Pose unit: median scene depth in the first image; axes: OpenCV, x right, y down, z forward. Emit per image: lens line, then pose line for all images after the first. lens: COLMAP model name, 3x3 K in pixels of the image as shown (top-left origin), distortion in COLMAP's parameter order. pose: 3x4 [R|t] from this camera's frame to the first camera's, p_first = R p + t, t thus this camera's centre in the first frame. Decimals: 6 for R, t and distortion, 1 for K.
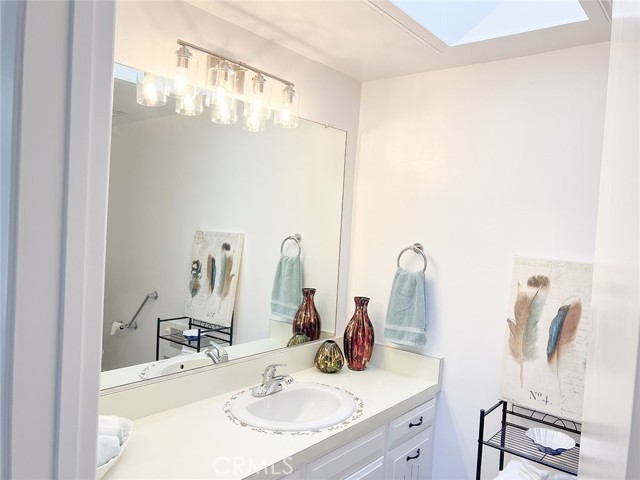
lens RADIAL K [[493.5, 0, 320.0], [0, 493.5, 240.0], [0, 0, 1]] dist [0.004023, 0.000679]
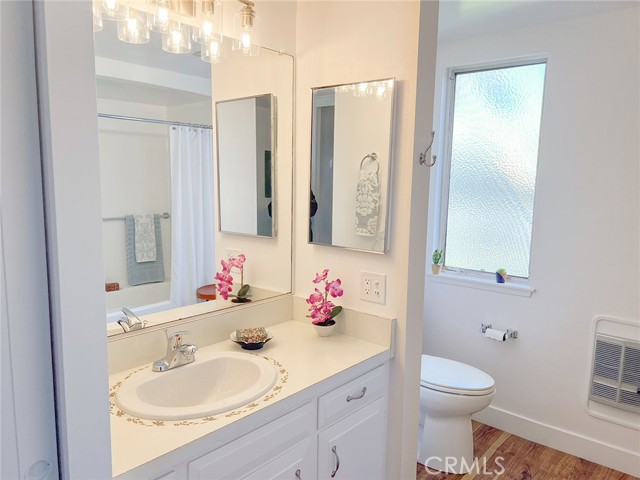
lens RADIAL K [[493.5, 0, 320.0], [0, 493.5, 240.0], [0, 0, 1]] dist [0.004023, 0.000679]
pose [[0.999561, -0.016898, -0.024320, 0.165080], [0.019527, 0.993485, 0.112281, 0.006750], [0.022264, -0.112706, 0.993379, 0.192151]]
